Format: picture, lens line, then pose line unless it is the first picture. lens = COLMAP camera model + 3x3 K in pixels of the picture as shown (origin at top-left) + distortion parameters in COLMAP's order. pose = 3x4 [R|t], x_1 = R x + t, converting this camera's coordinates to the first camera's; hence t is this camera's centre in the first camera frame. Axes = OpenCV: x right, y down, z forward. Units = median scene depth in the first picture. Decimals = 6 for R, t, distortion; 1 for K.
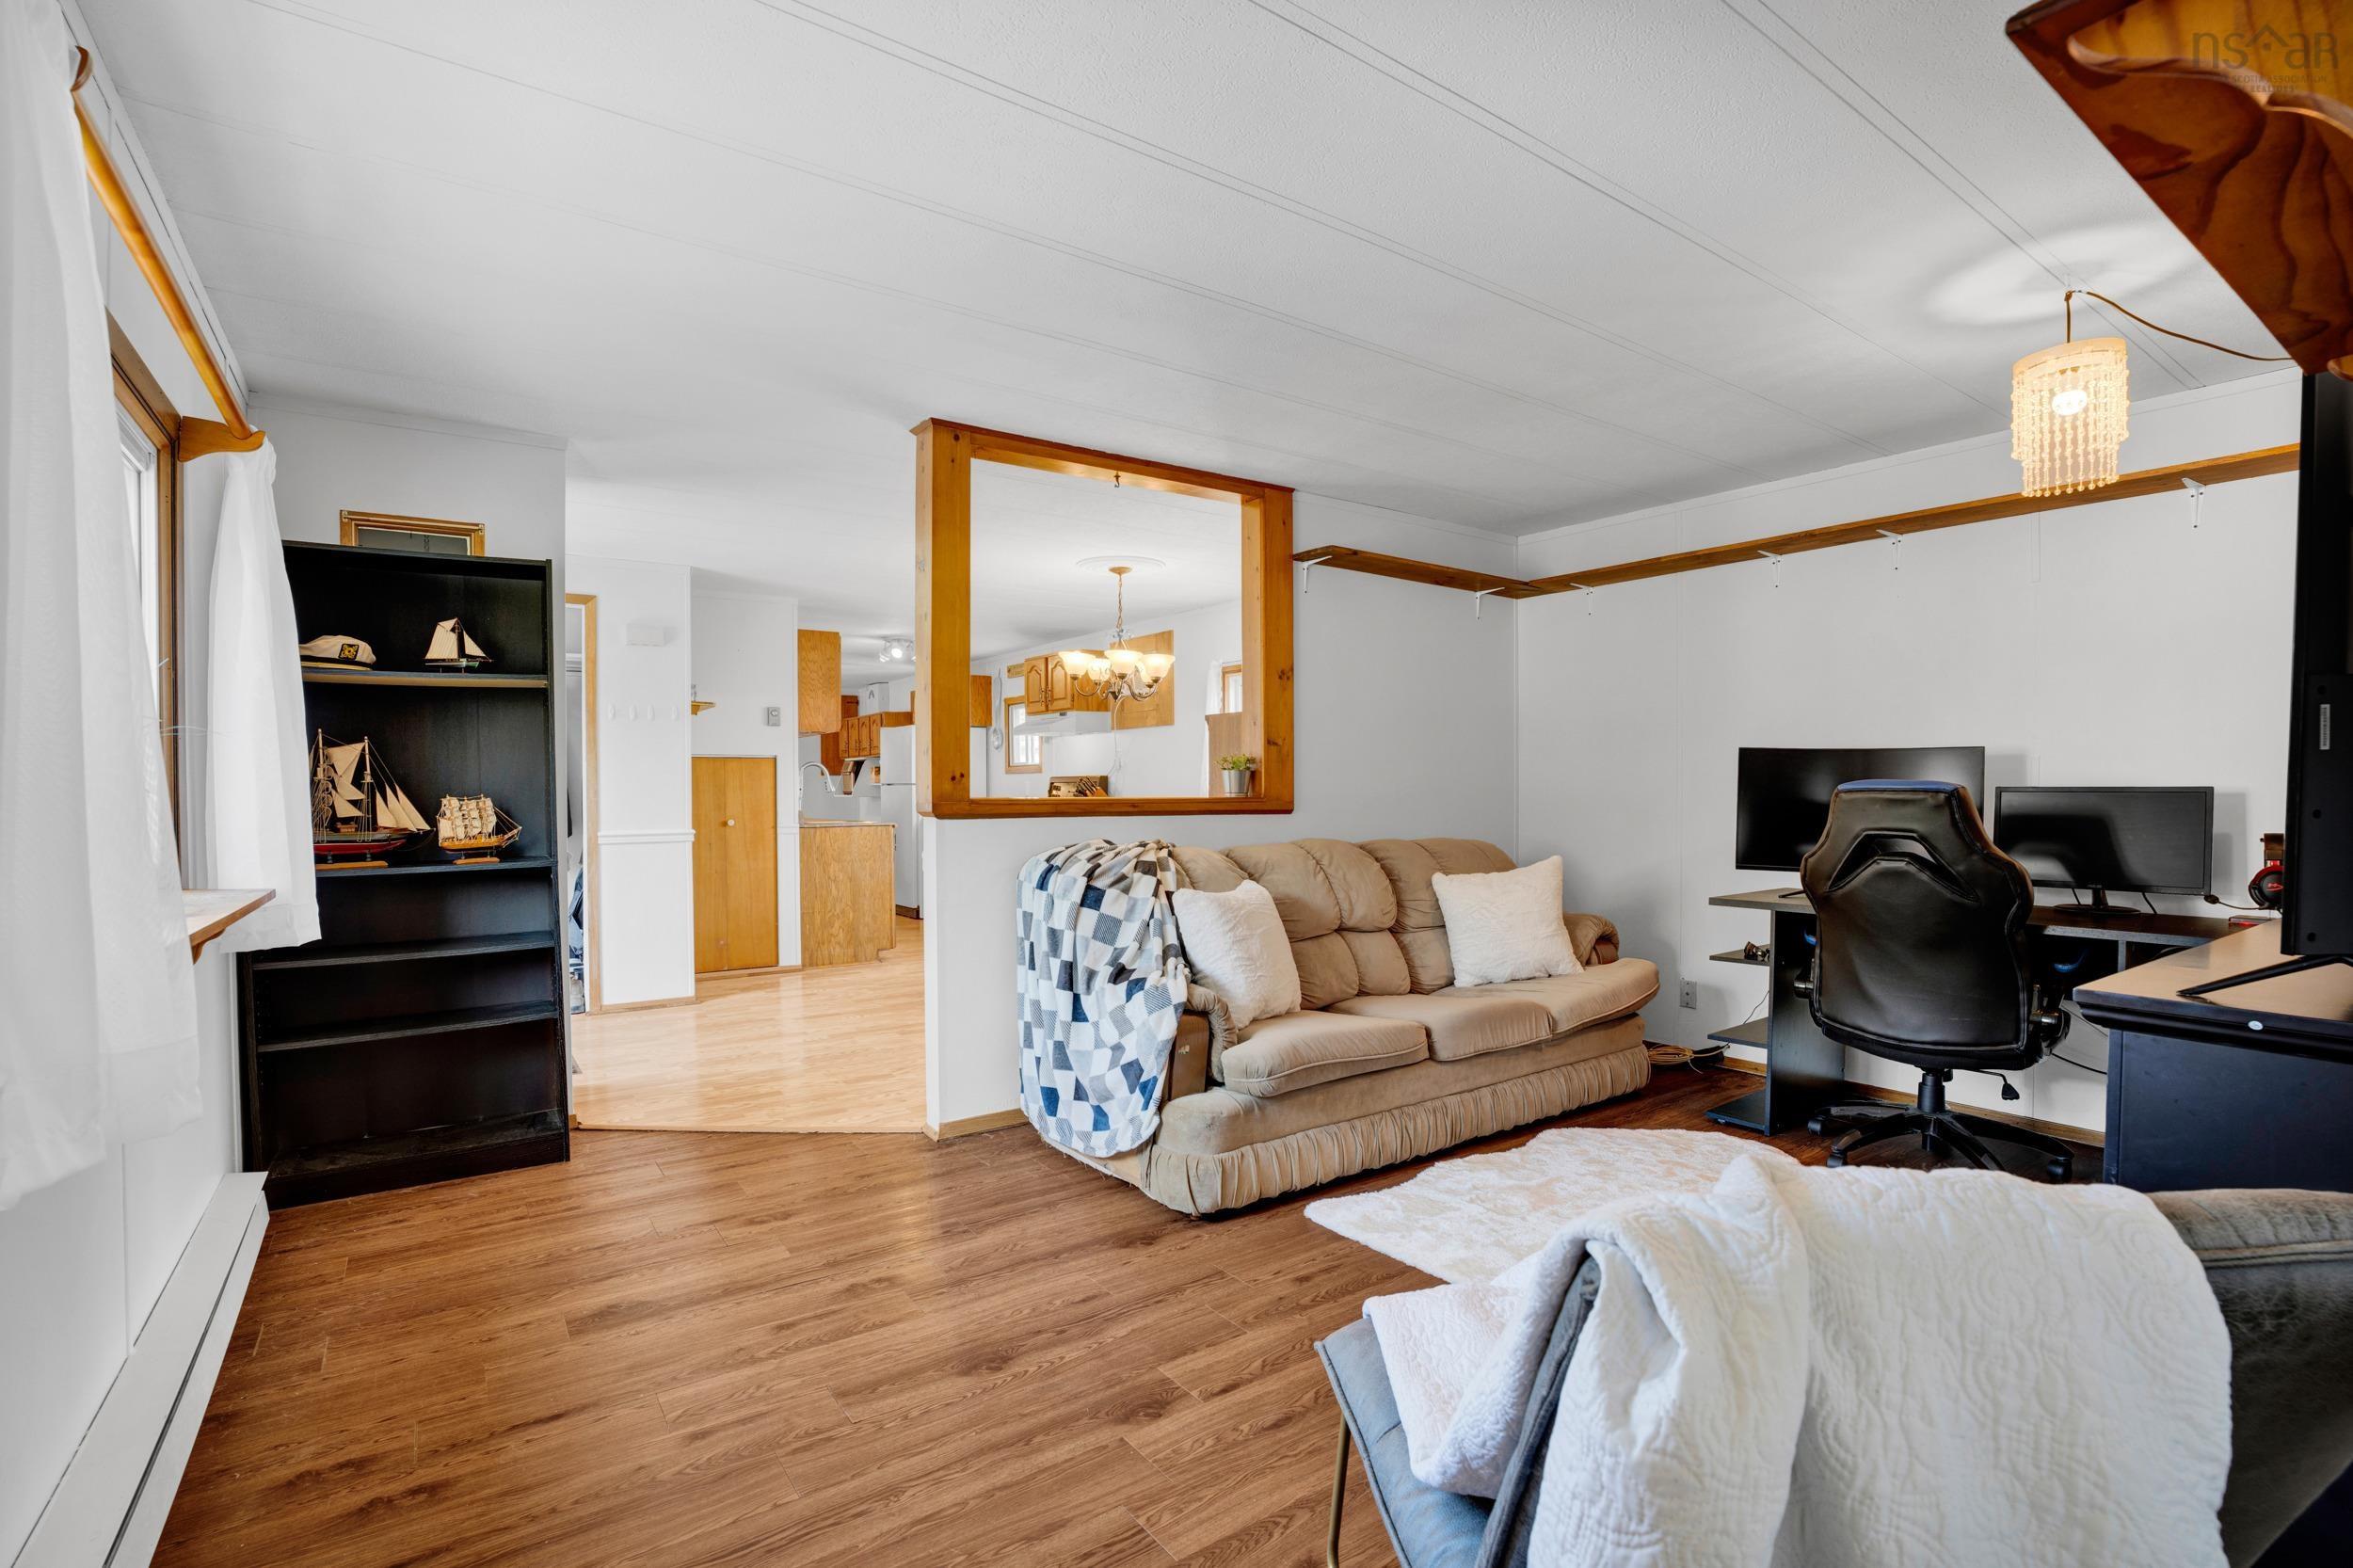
lens RADIAL K [[1084.6, 0, 1169.3], [0, 1084.6, 805.0], [0, 0, 1]] dist [-0.061762, 0.026573]
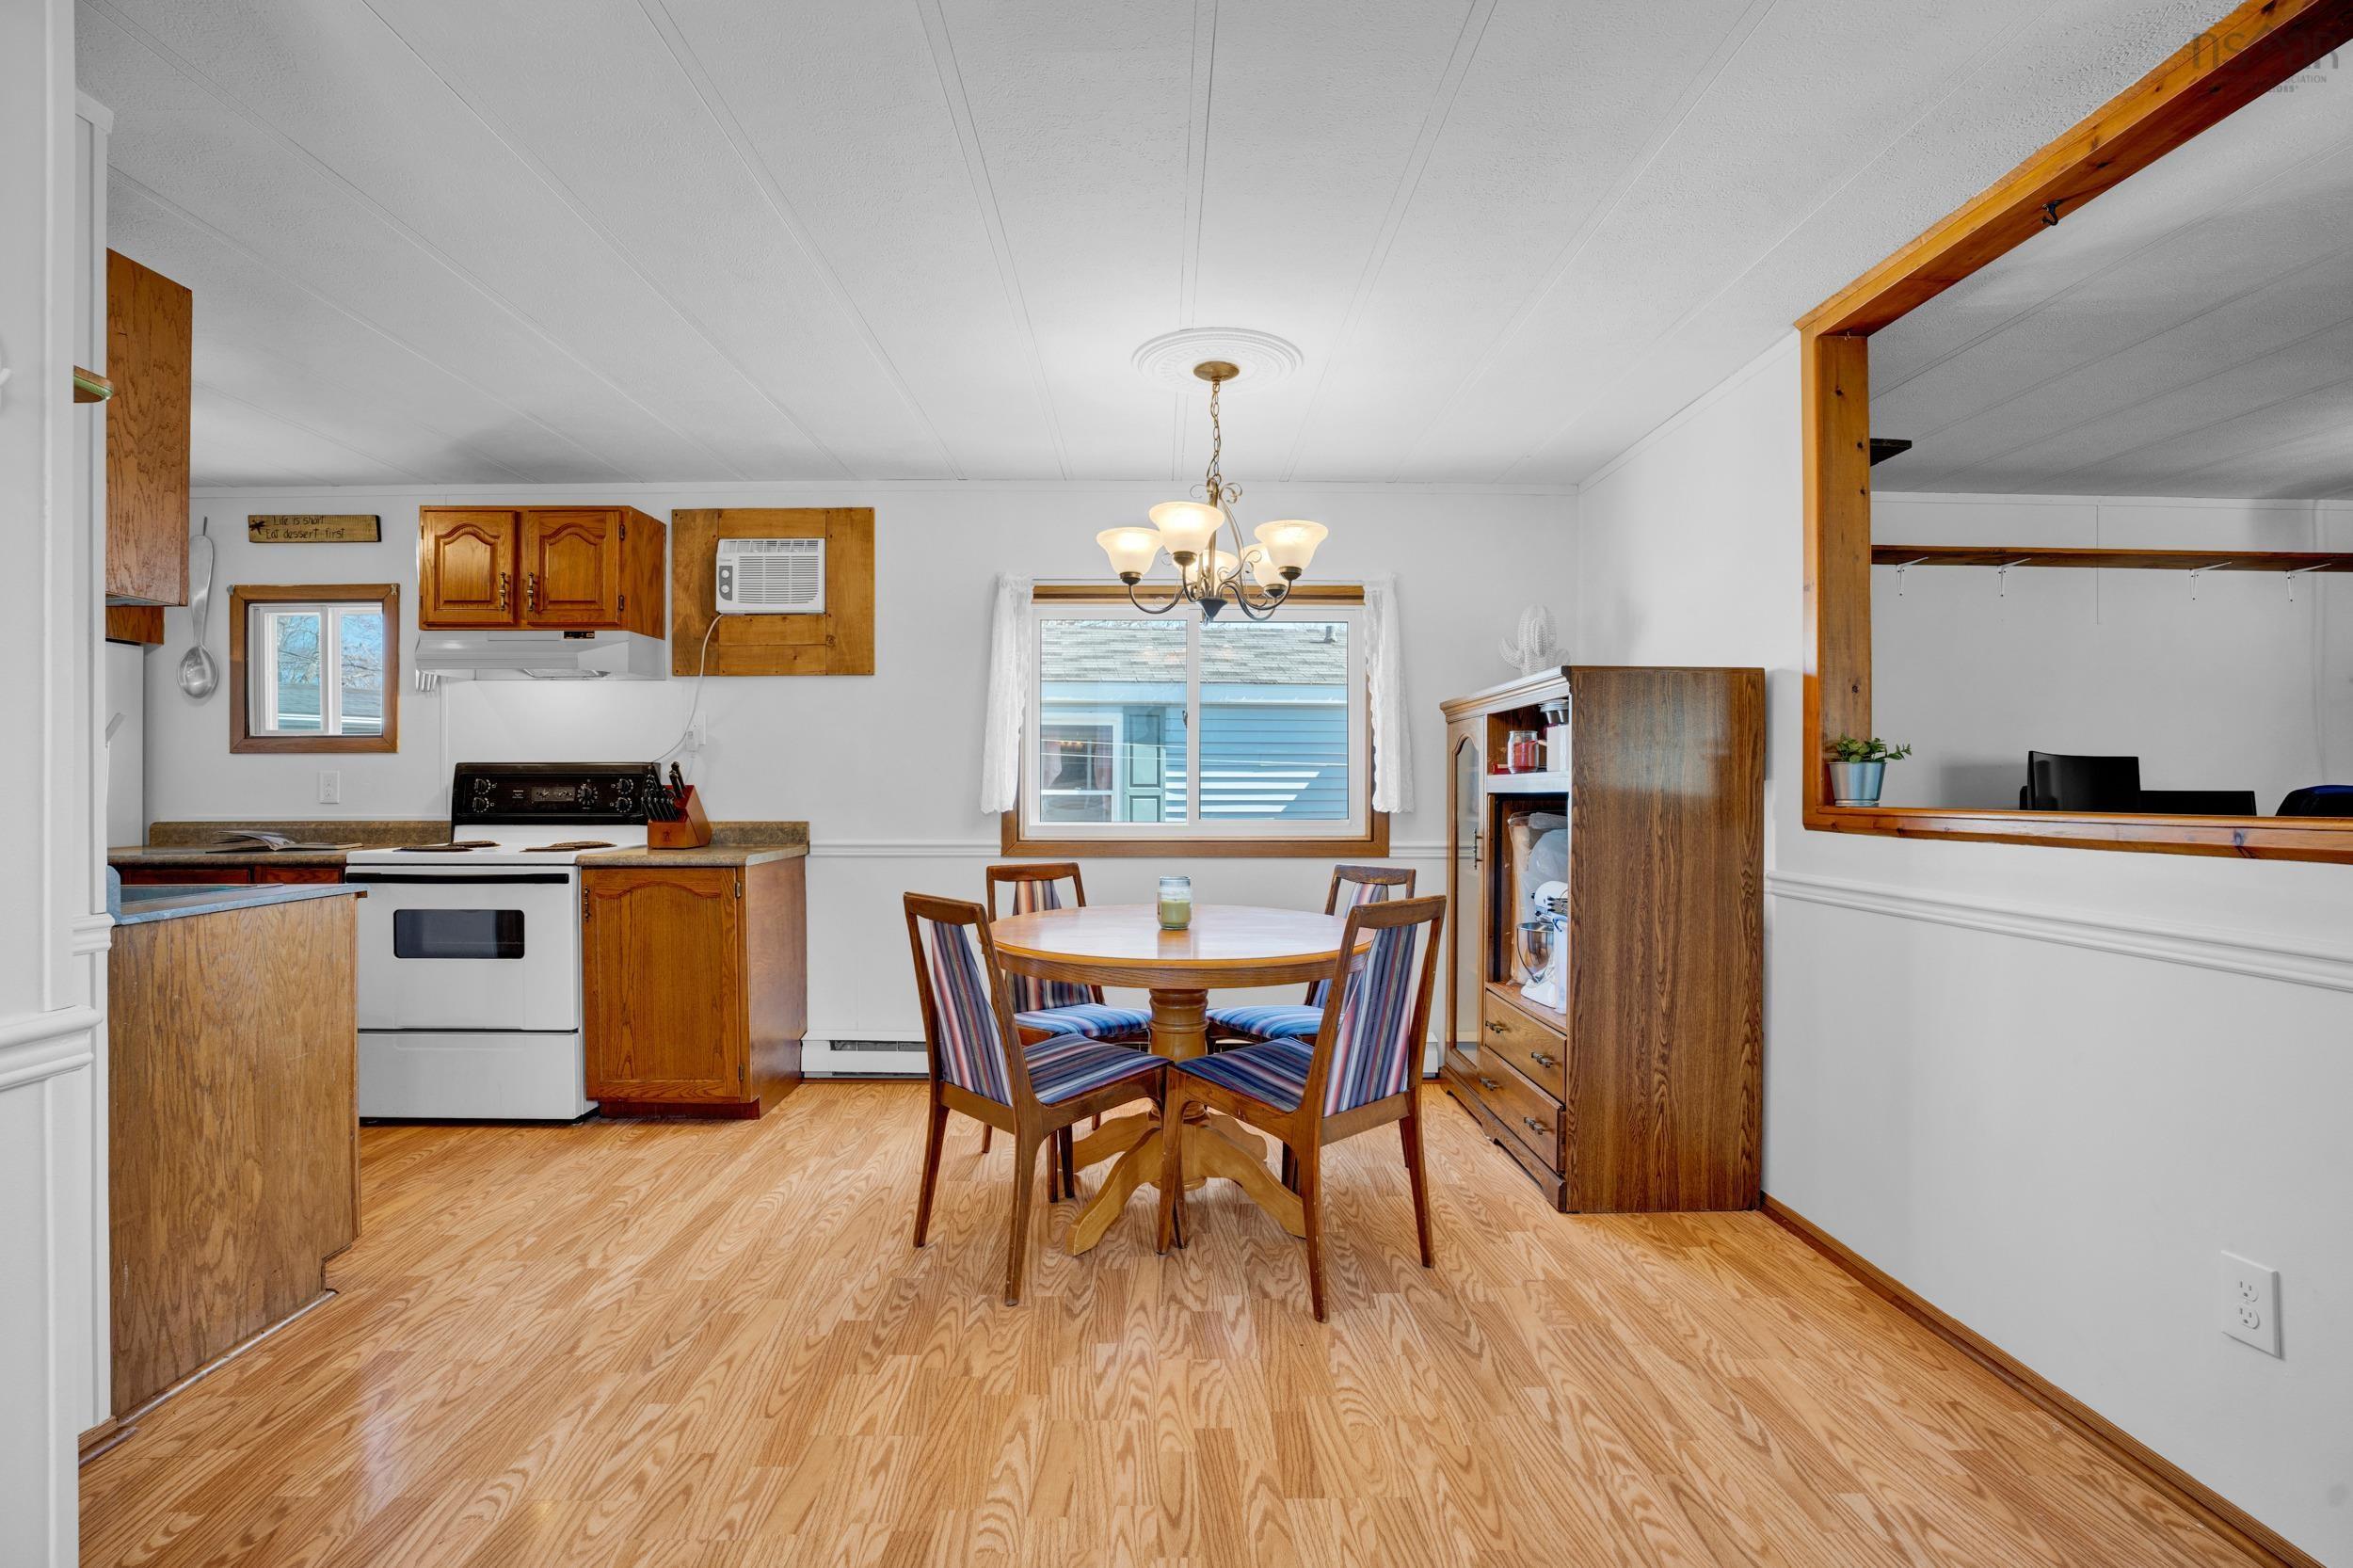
lens RADIAL K [[1081.4, 0, 1173.2], [0, 1081.4, 783.6], [0, 0, 1]] dist [-0.054321, 0.018337]
pose [[0.565097, 0.004350, 0.825013, -0.810086], [0.009624, 0.999883, -0.011864, -0.021066], [-0.824968, 0.014645, 0.564990, 1.220791]]
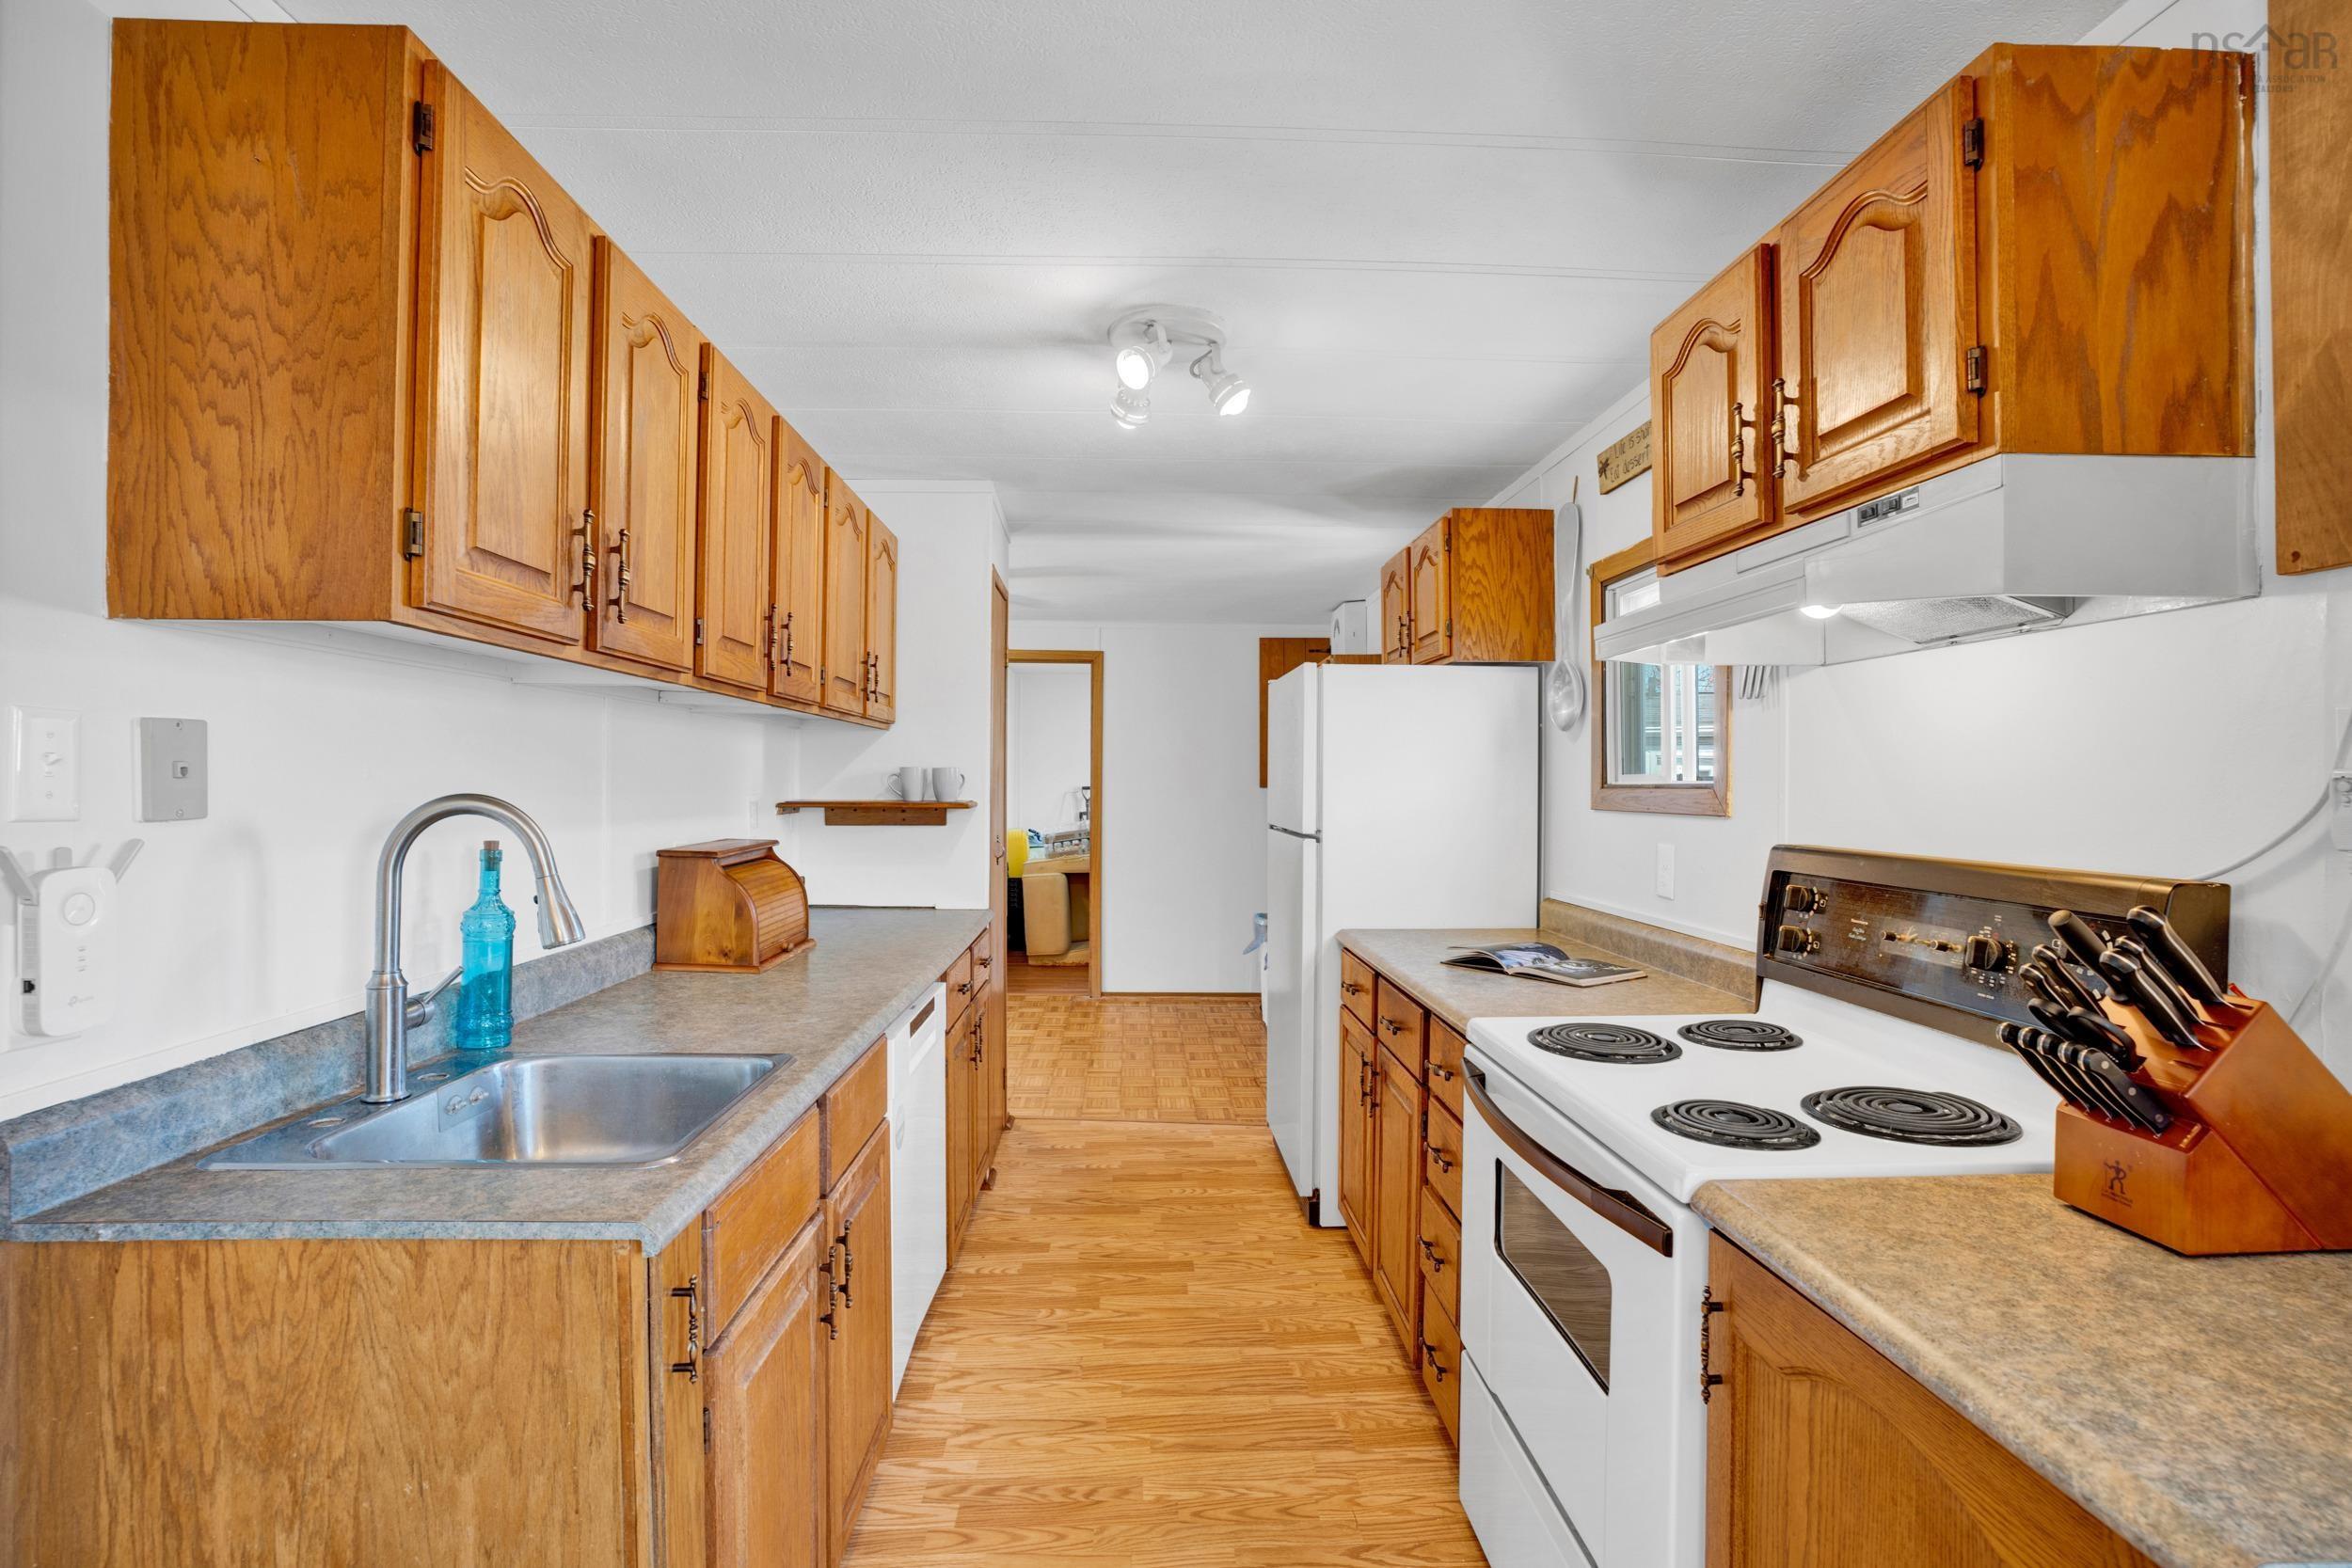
lens RADIAL K [[1080.8, 0, 1172.7], [0, 1080.8, 783.6], [0, 0, 1]] dist [-0.054321, 0.018337]
pose [[0.840372, 0.008906, -0.541937, -0.243563], [-0.015604, 0.999848, -0.007765, -0.089689], [0.541786, 0.014981, 0.840383, 1.910840]]
